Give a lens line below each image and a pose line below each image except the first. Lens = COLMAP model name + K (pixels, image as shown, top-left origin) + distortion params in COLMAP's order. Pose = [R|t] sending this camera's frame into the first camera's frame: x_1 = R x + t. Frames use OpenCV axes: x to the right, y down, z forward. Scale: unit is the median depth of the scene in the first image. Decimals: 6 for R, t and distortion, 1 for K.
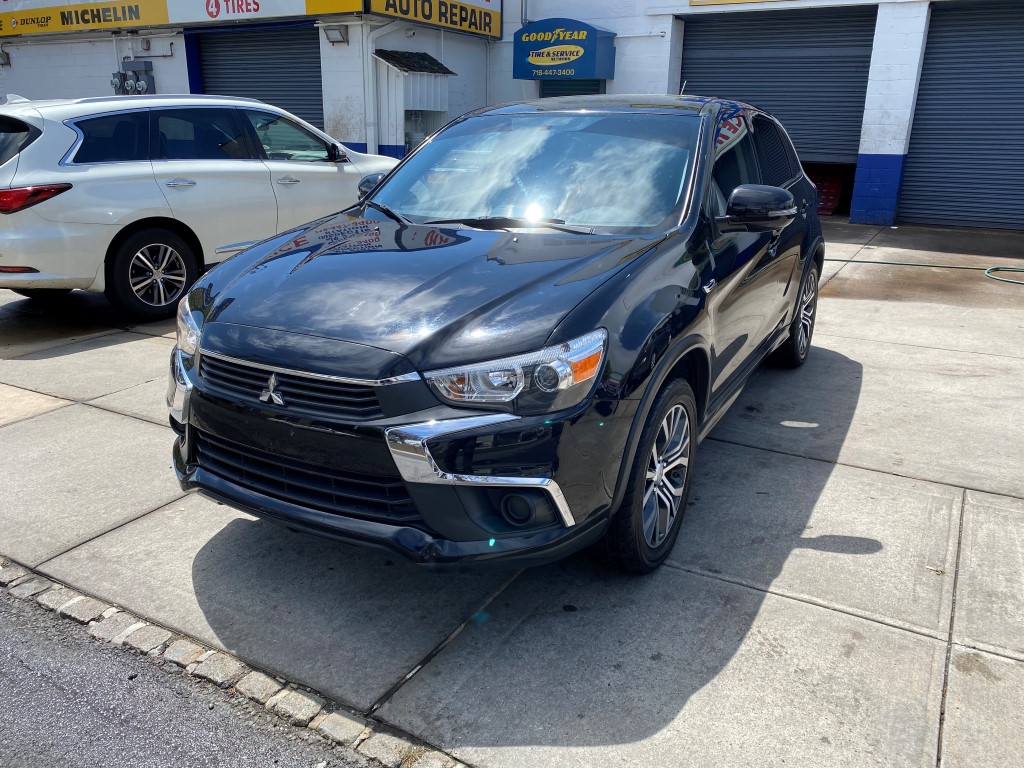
lens RADIAL K [[791.7, 0, 512.0], [0, 791.7, 384.0], [0, 0, 1]] dist [0.005186, -0.000826]
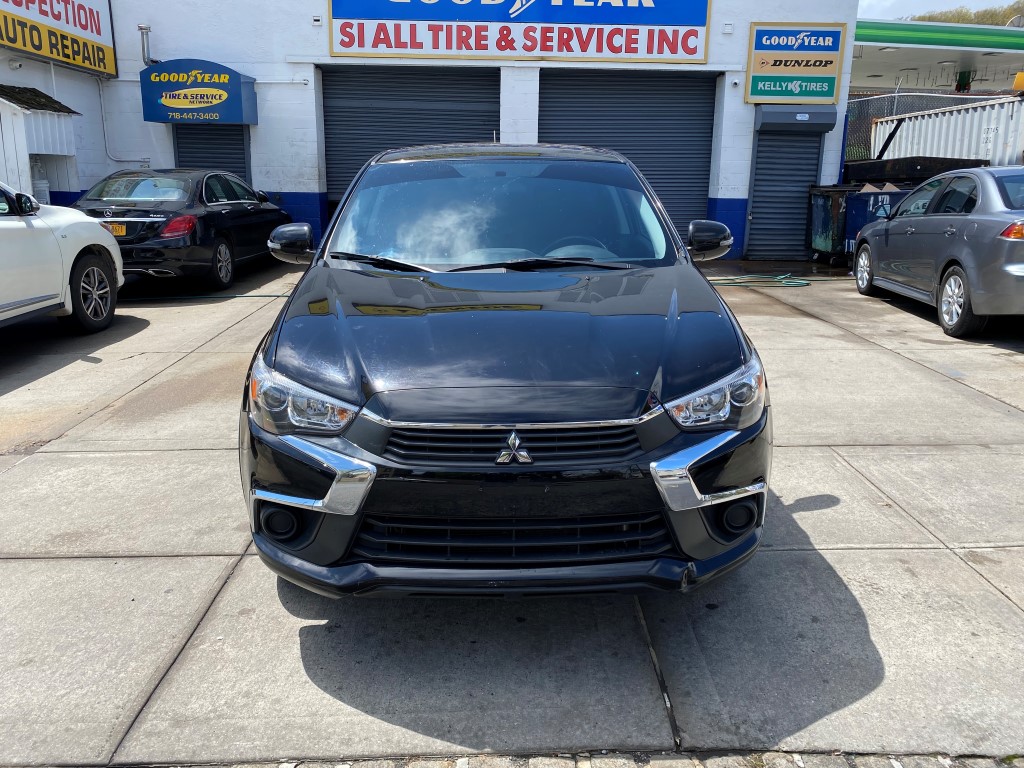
lens RADIAL K [[791.7, 0, 512.0], [0, 791.7, 384.0], [0, 0, 1]] dist [0.005186, -0.000826]
pose [[0.857249, -0.135930, 0.496635, -0.460641], [0.162272, 0.986695, -0.010038, -0.036056], [-0.488663, 0.089195, 0.867901, 0.111897]]
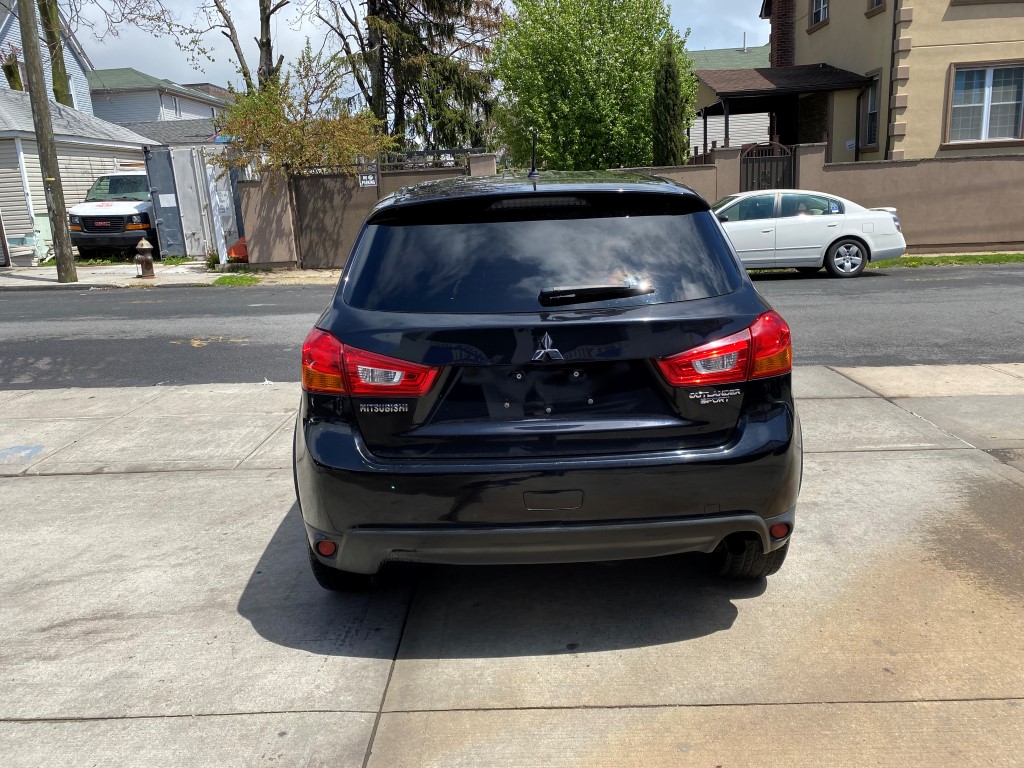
lens RADIAL K [[786.9, 0, 507.0], [0, 786.9, 390.9], [0, 0, 1]] dist [0.006650, -0.002853]
pose [[-0.874875, 0.149459, -0.460713, 0.710836], [-0.111360, 0.863648, 0.491642, -0.669933], [0.471374, 0.481430, -0.738940, 2.021039]]
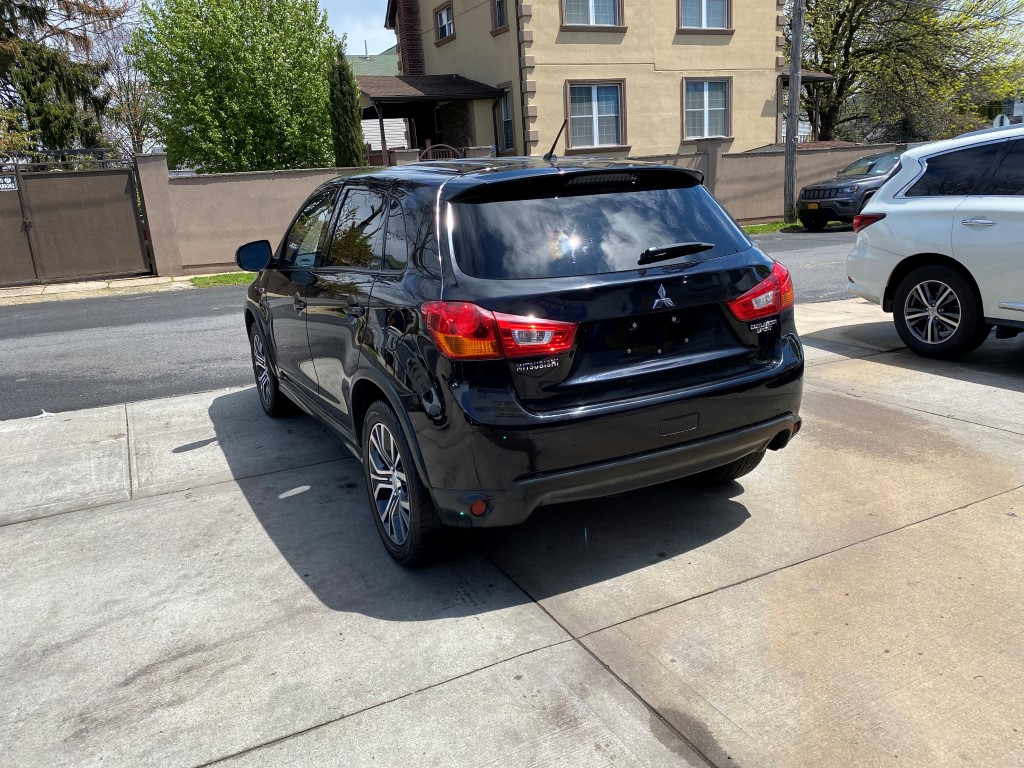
lens RADIAL K [[791.7, 0, 512.0], [0, 791.7, 384.0], [0, 0, 1]] dist [0.005186, -0.000826]
pose [[-0.551185, 0.235560, -0.800442, 1.095553], [-0.204488, 0.891930, 0.403294, -0.594124], [0.808938, 0.385970, -0.443449, 1.801948]]
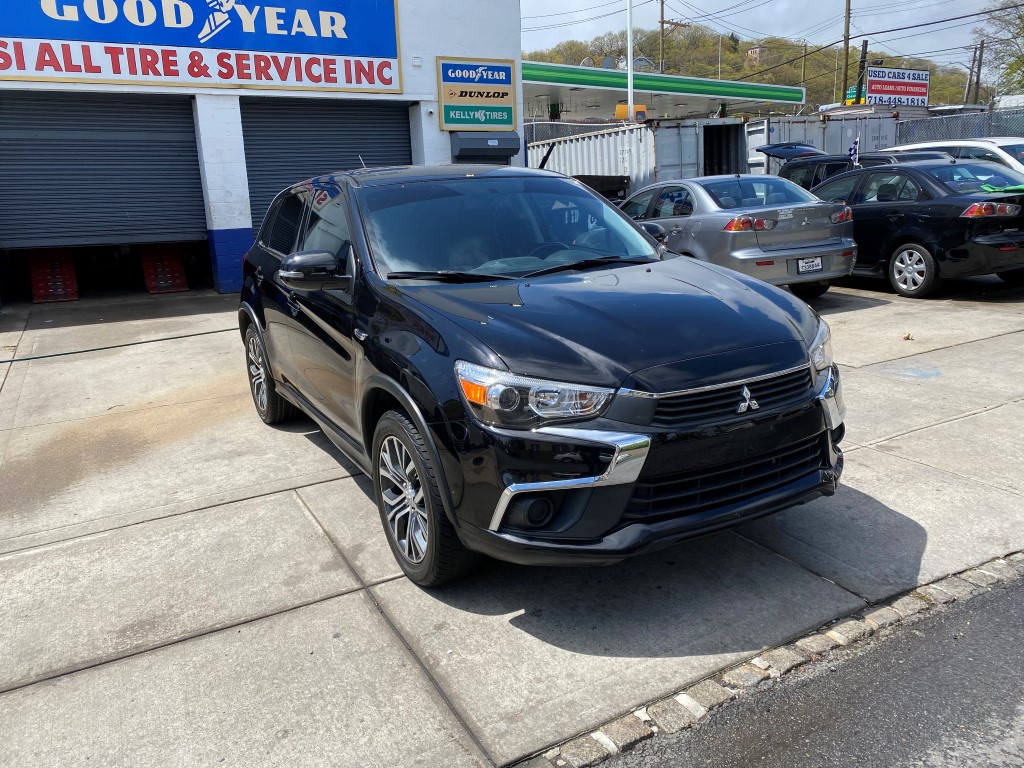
lens RADIAL K [[787.1, 0, 522.8], [0, 787.1, 395.7], [0, 0, 1]] dist [0.002209, 0.002548]
pose [[0.517954, -0.241015, 0.820753, -0.854298], [0.311322, 0.946798, 0.081562, -0.116348], [-0.796744, 0.213273, 0.565432, 0.373192]]
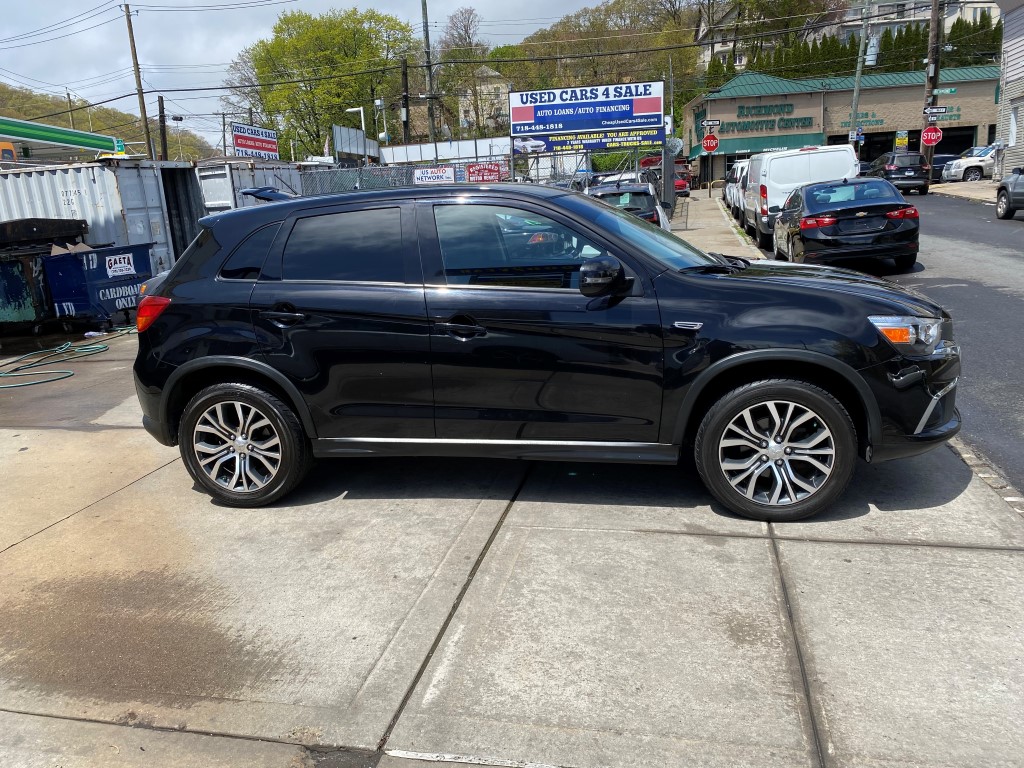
lens RADIAL K [[775.0, 0, 515.8], [0, 775.0, 386.6], [0, 0, 1]] dist [0.007600, -0.001743]
pose [[-0.309621, -0.203287, 0.928875, -1.042484], [0.348620, 0.884584, 0.309799, -0.467126], [-0.884646, 0.419744, -0.203016, 1.404006]]
